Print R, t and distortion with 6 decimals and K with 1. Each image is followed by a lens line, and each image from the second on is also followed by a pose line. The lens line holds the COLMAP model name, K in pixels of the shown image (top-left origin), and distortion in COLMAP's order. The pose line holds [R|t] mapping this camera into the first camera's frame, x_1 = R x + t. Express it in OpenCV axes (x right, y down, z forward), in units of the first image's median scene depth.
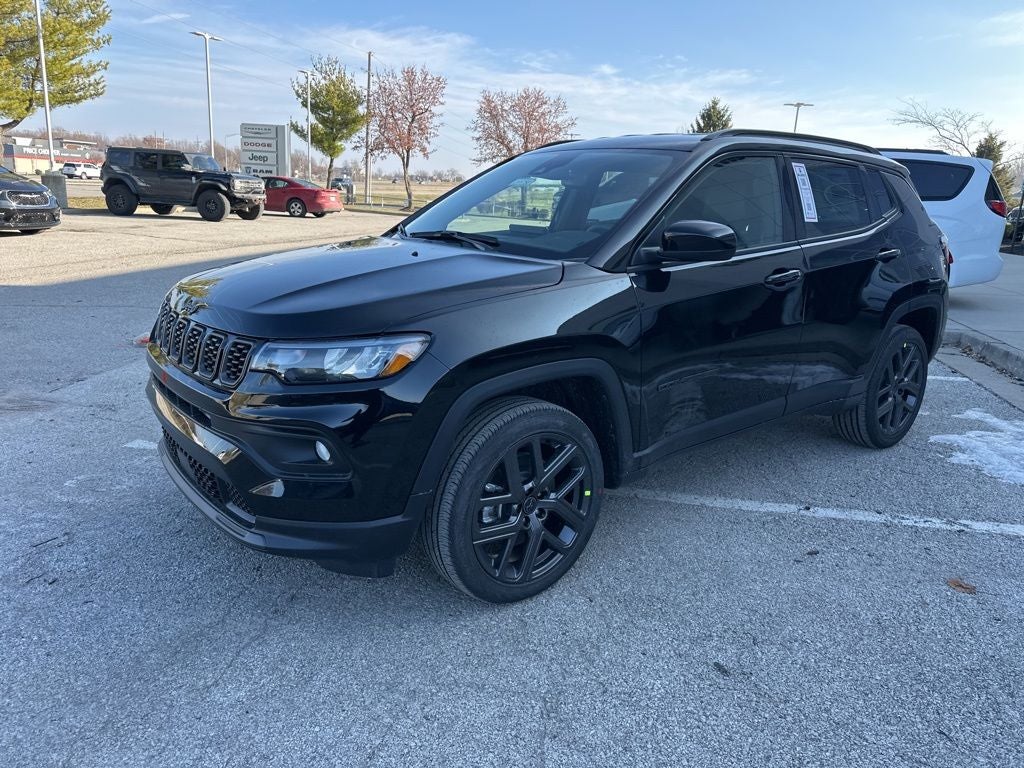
lens RADIAL K [[718.2, 0, 510.0], [0, 718.2, 385.8], [0, 0, 1]] dist [0.044929, -0.052856]
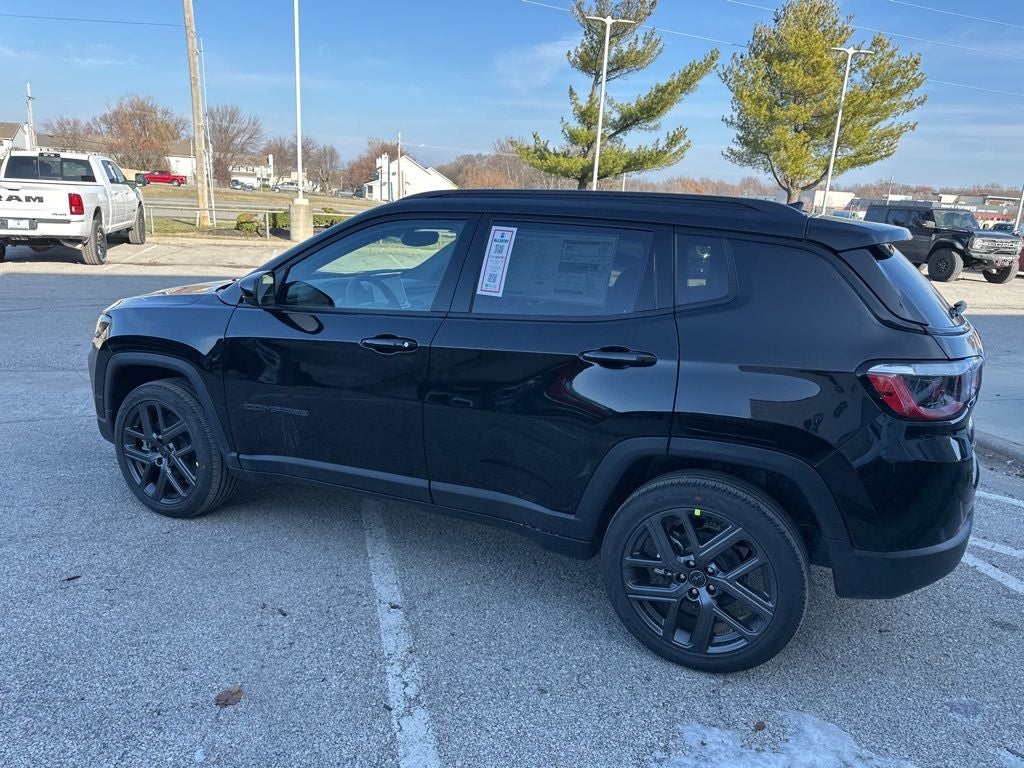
lens RADIAL K [[722.2, 0, 510.9], [0, 722.2, 391.1], [0, 0, 1]] dist [0.035550, -0.041677]
pose [[0.440656, 0.207822, -0.873288, 0.174888], [-0.264706, 0.959657, 0.094807, -0.030389], [0.857761, 0.189387, 0.477890, 0.094695]]
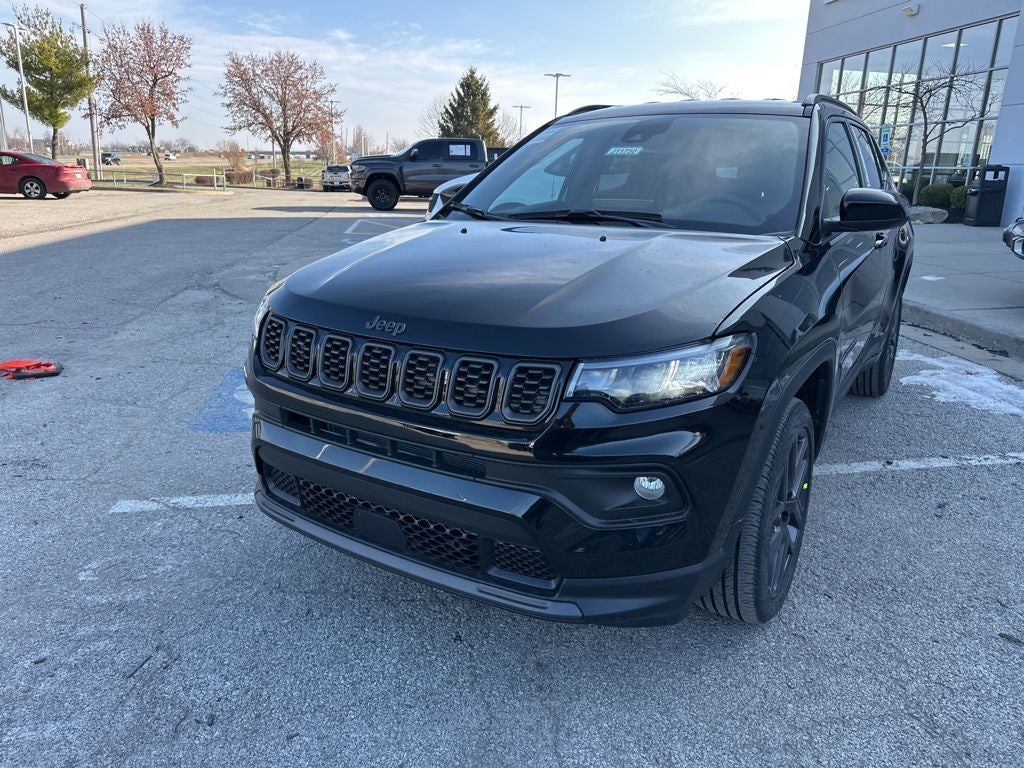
lens RADIAL K [[723.1, 0, 510.8], [0, 723.1, 380.2], [0, 0, 1]] dist [0.022512, -0.023305]
pose [[0.945364, -0.112153, 0.306118, -0.060600], [0.102702, 0.993608, 0.046863, -0.008033], [-0.309417, -0.012864, 0.950840, 0.025255]]
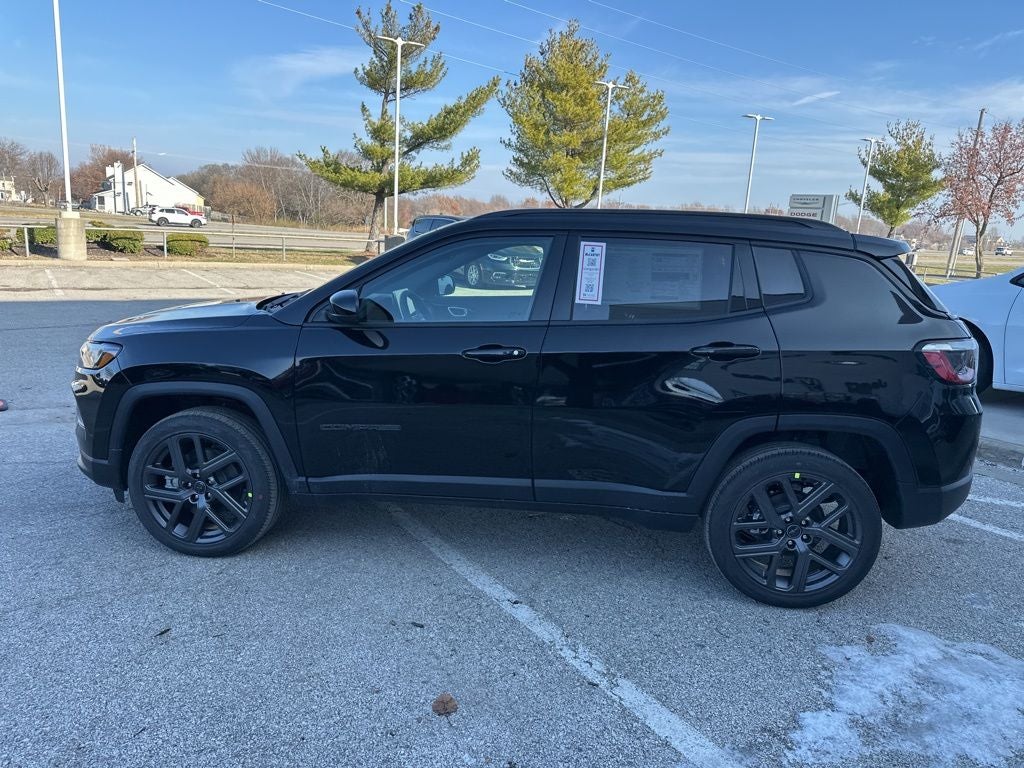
lens RADIAL K [[719.1, 0, 512.0], [0, 719.1, 384.0], [0, 0, 1]] dist [0.040501, -0.046057]
pose [[0.706894, 0.142761, -0.692762, 0.147841], [-0.205344, 0.978658, -0.007856, -0.014435], [0.676856, 0.147808, 0.721123, 0.041634]]
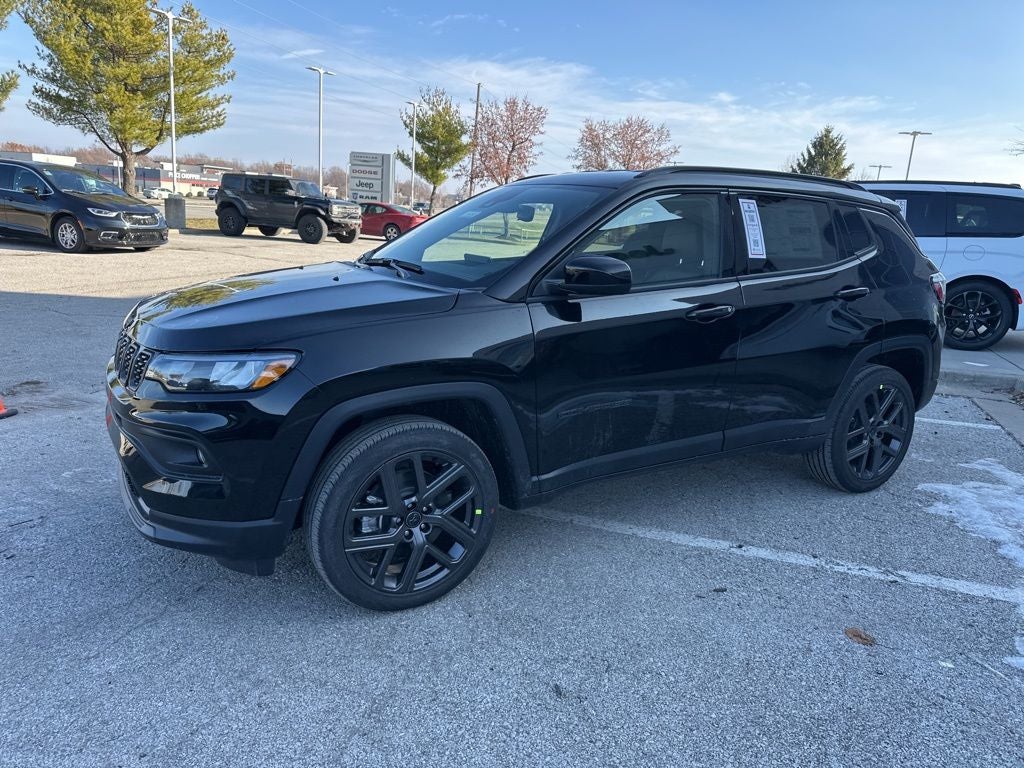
lens RADIAL K [[719.1, 0, 512.0], [0, 719.1, 384.0], [0, 0, 1]] dist [0.040501, -0.046057]
pose [[0.989529, 0.046219, -0.136731, 0.033333], [-0.051186, 0.998143, -0.033036, -0.000451], [0.134951, 0.039689, 0.990057, -0.003797]]
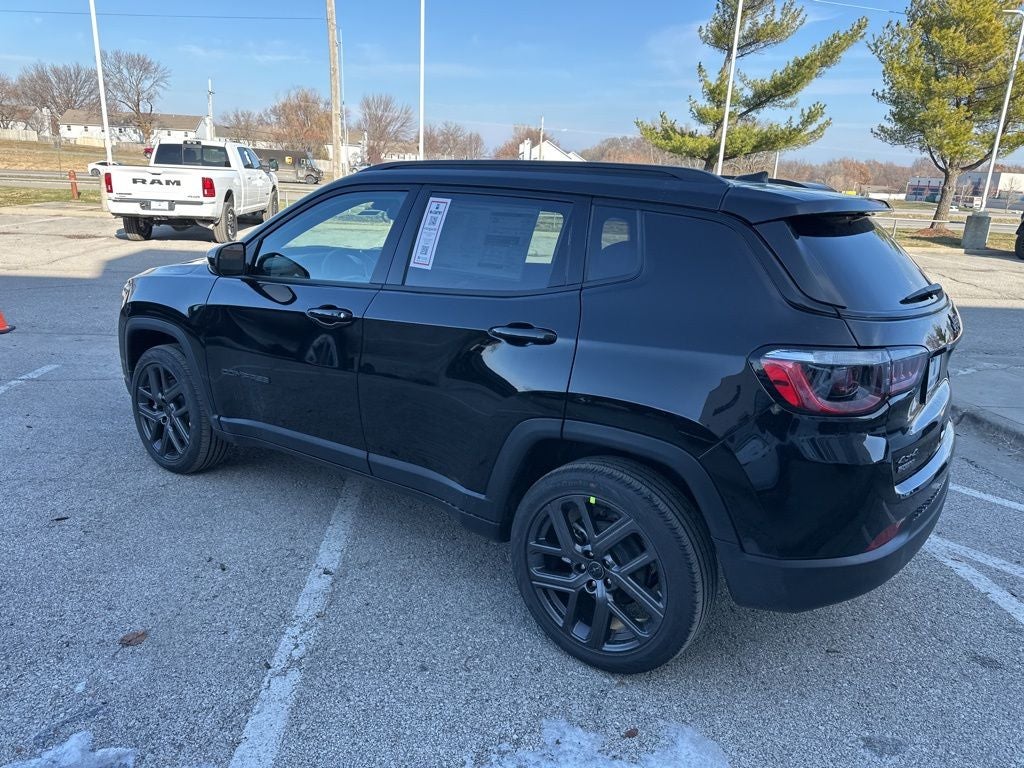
lens RADIAL K [[723.7, 0, 509.8], [0, 723.7, 386.7], [0, 0, 1]] dist [0.036193, -0.042354]
pose [[0.258869, 0.236239, -0.936578, 0.185402], [-0.286037, 0.944889, 0.159275, -0.038316], [0.922589, 0.226664, 0.312175, 0.127969]]
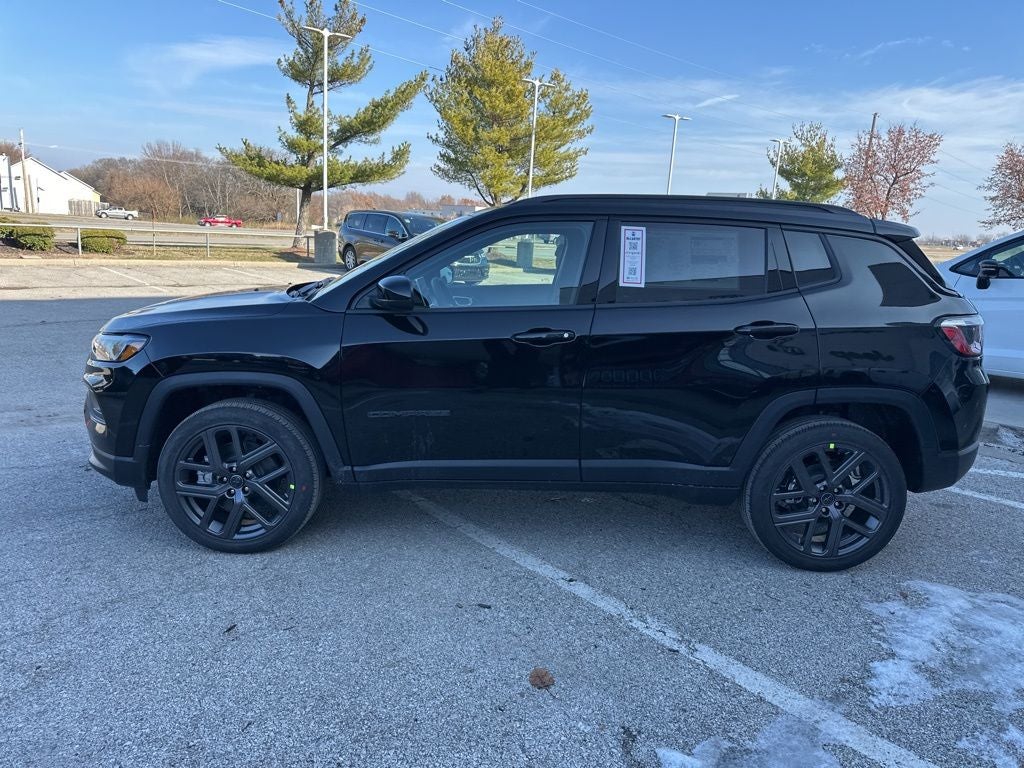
lens RADIAL K [[719.1, 0, 512.0], [0, 719.1, 384.0], [0, 0, 1]] dist [0.040501, -0.046057]
pose [[0.783775, 0.126014, -0.608127, 0.130687], [-0.178826, 0.983519, -0.026675, -0.006765], [0.594743, 0.129656, 0.793392, 0.024655]]
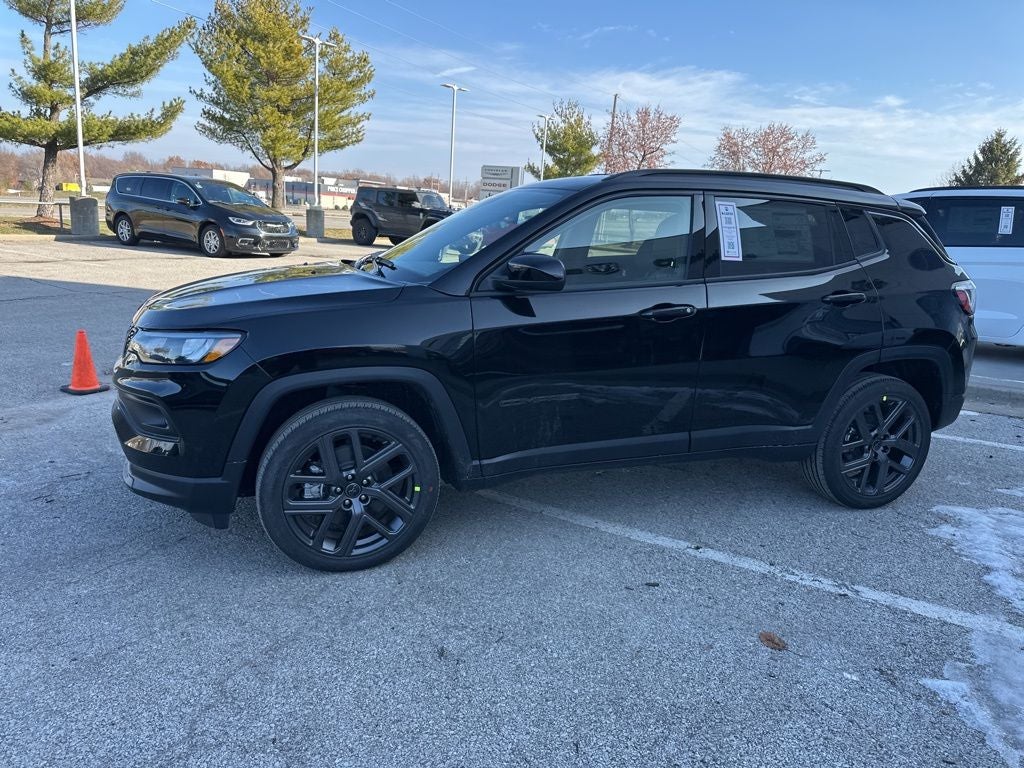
lens RADIAL K [[718.2, 0, 510.0], [0, 718.2, 385.8], [0, 0, 1]] dist [0.044929, -0.052856]
pose [[0.943988, 0.087557, -0.318152, 0.067750], [-0.102683, 0.994229, -0.031053, 0.000972], [0.313597, 0.061983, 0.947531, -0.003557]]
